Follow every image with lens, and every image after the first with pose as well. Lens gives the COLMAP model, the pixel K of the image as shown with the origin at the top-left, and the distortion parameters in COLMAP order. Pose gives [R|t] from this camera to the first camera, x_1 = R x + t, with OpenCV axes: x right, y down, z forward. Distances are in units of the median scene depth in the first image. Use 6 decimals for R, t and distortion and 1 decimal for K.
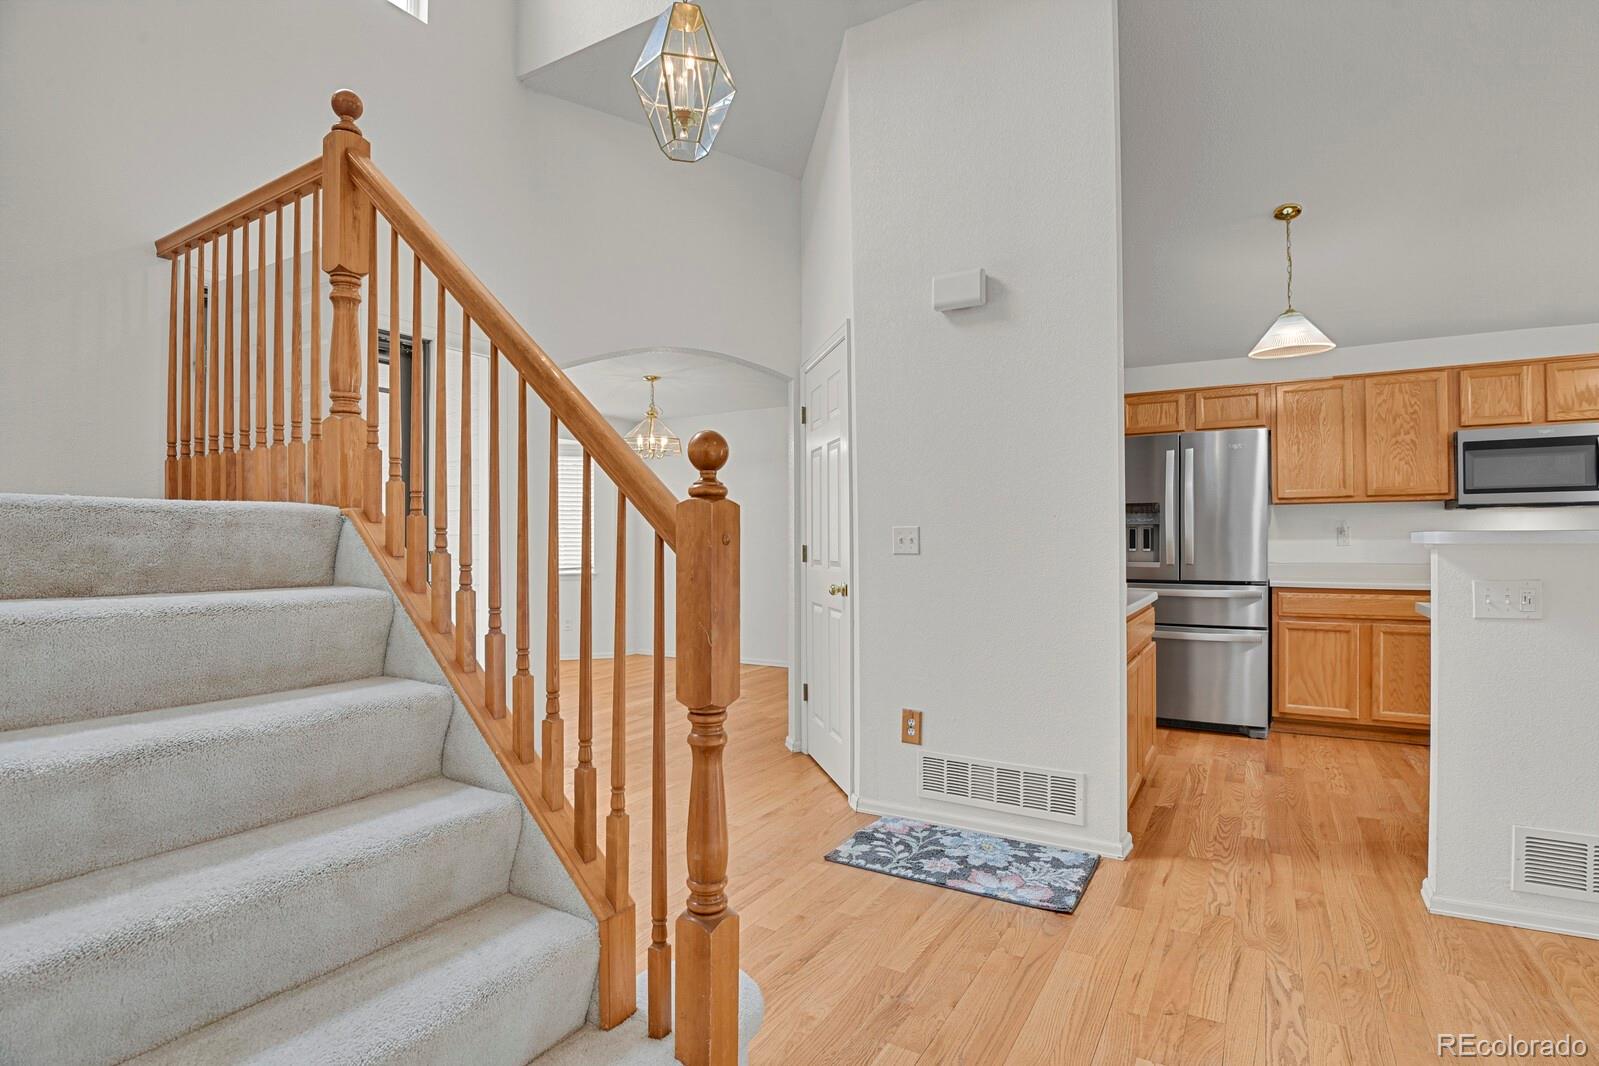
lens RADIAL K [[780.8, 0, 805.6], [0, 780.8, 537.4], [0, 0, 1]] dist [-0.020549, -0.006274]
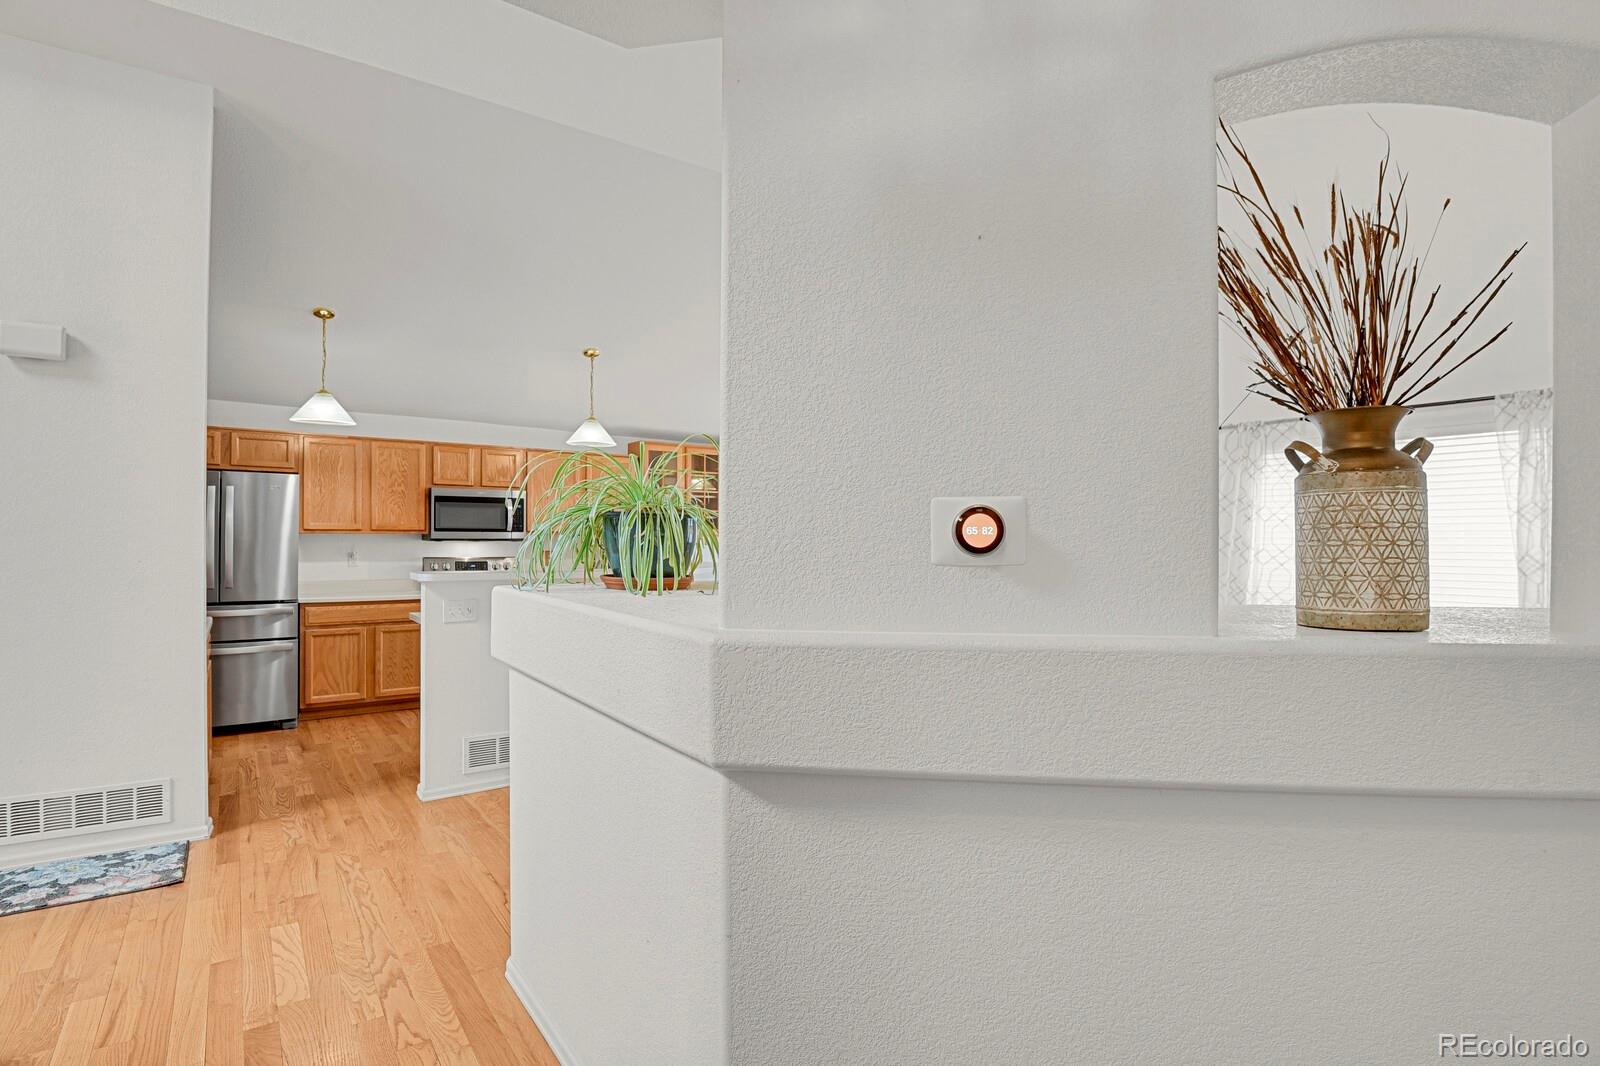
lens RADIAL K [[781.2, 0, 800.8], [0, 781.2, 541.1], [0, 0, 1]] dist [-0.020549, -0.006274]
pose [[0.398913, 0.005063, 0.916975, -0.278014], [-0.012129, 0.999926, -0.000244, -0.058944], [-0.916908, -0.011025, 0.398945, -0.291980]]
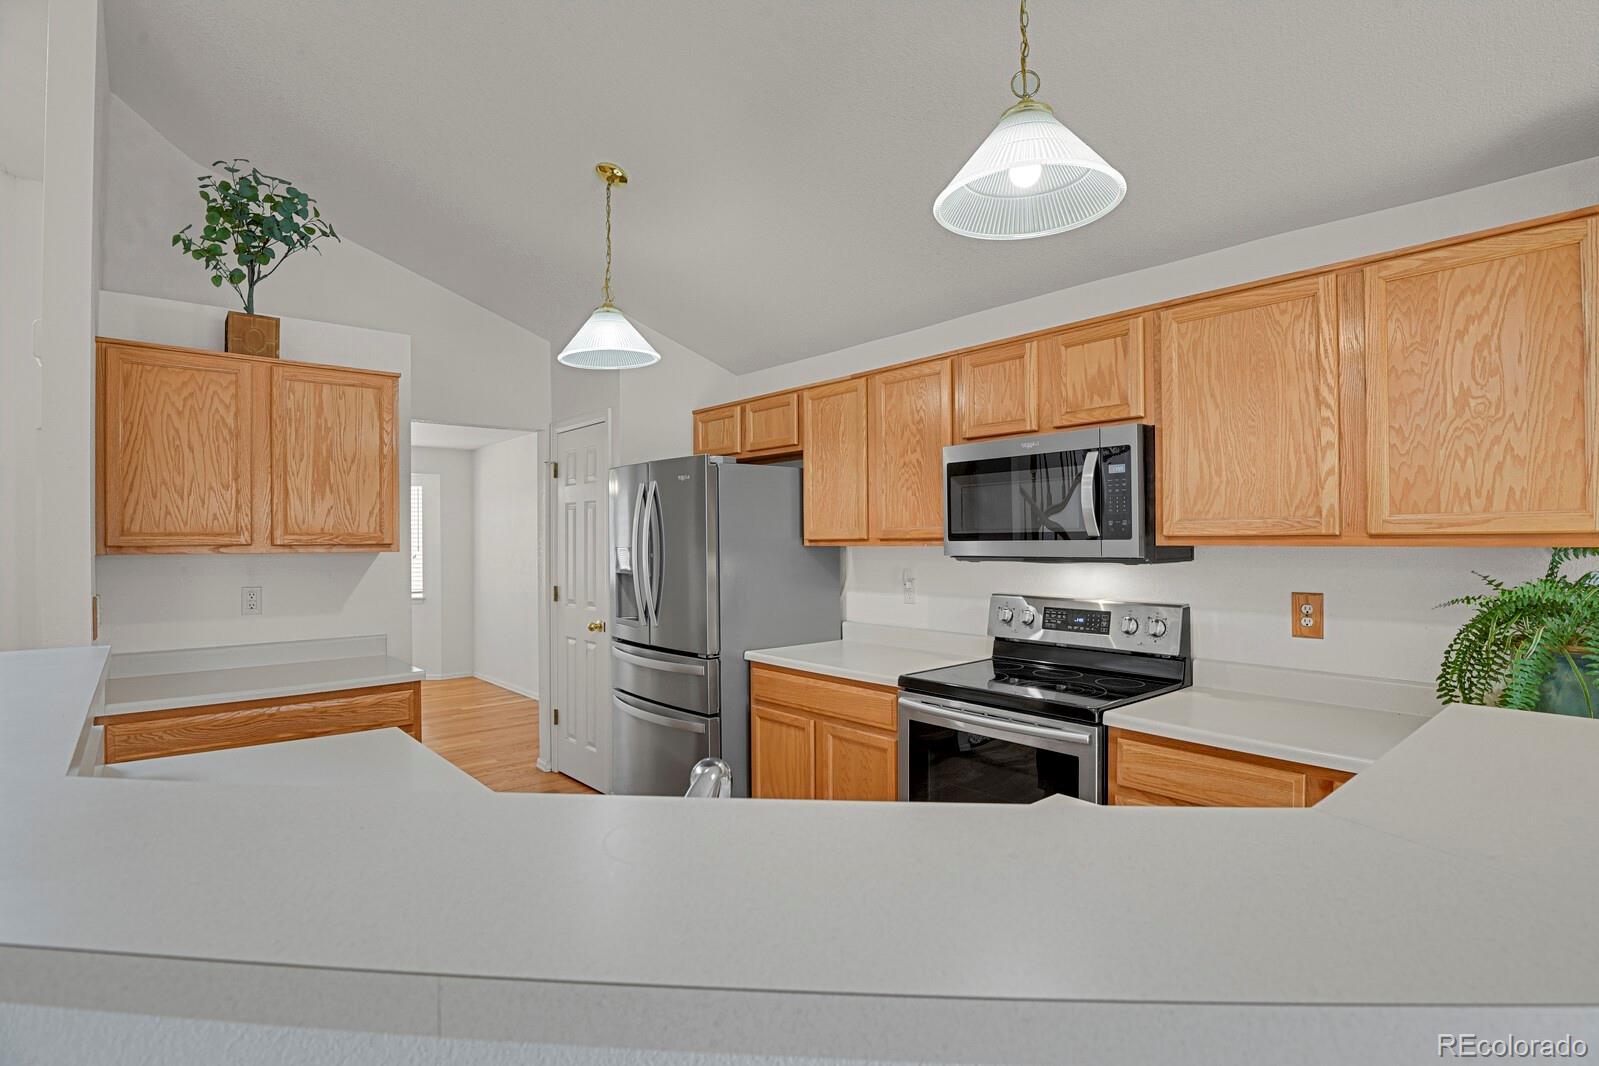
lens RADIAL K [[780.8, 0, 804.2], [0, 780.8, 538.8], [0, 0, 1]] dist [-0.020549, -0.006274]
pose [[0.948647, -0.003646, -0.316315, 1.214001], [0.005095, 0.999980, 0.003754, -0.078208], [0.316295, -0.005173, 0.948647, 0.389619]]
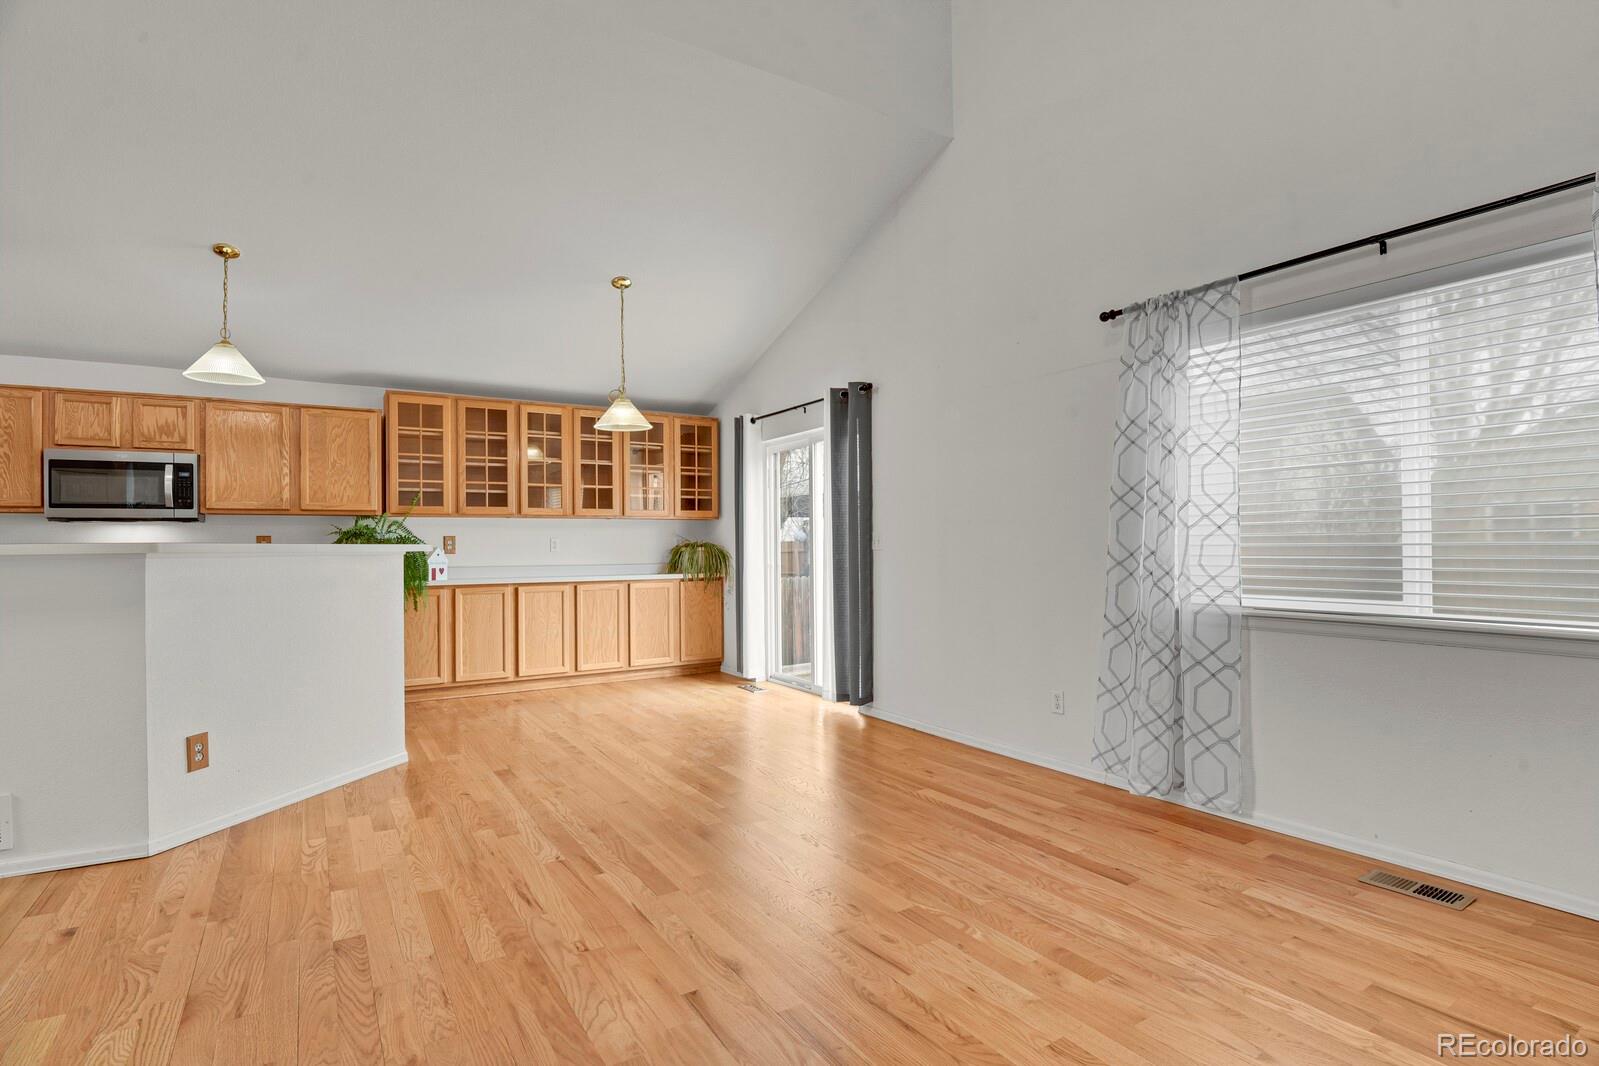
lens RADIAL K [[780.8, 0, 804.3], [0, 780.8, 534.6], [0, 0, 1]] dist [-0.020549, -0.006274]
pose [[0.458534, 0.007697, 0.888644, 0.505087], [0.002215, 0.999949, -0.009804, -0.007754], [-0.888674, 0.006464, 0.458494, -0.548519]]
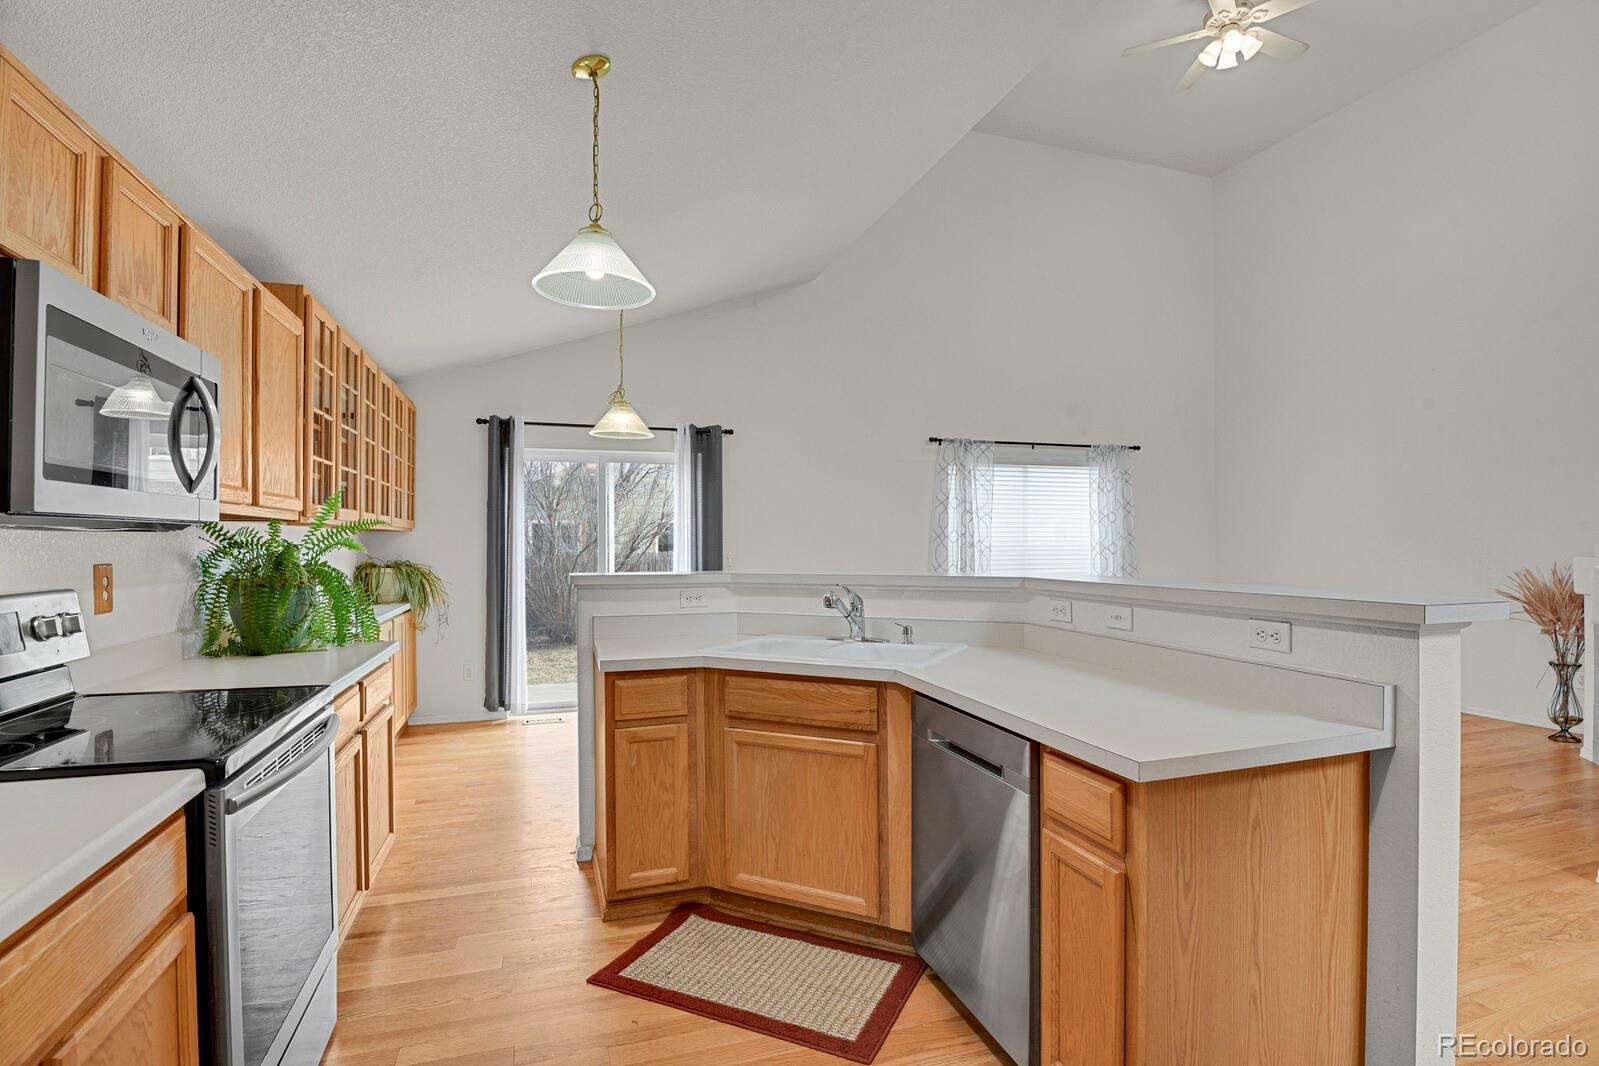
lens RADIAL K [[780.8, 0, 798.2], [0, 780.8, 545.4], [0, 0, 1]] dist [-0.020549, -0.006274]
pose [[-0.751272, 0.001149, 0.659992, 0.566336], [-0.000501, 0.999997, -0.002311, -0.037857], [-0.659993, -0.002066, -0.751269, 1.307305]]
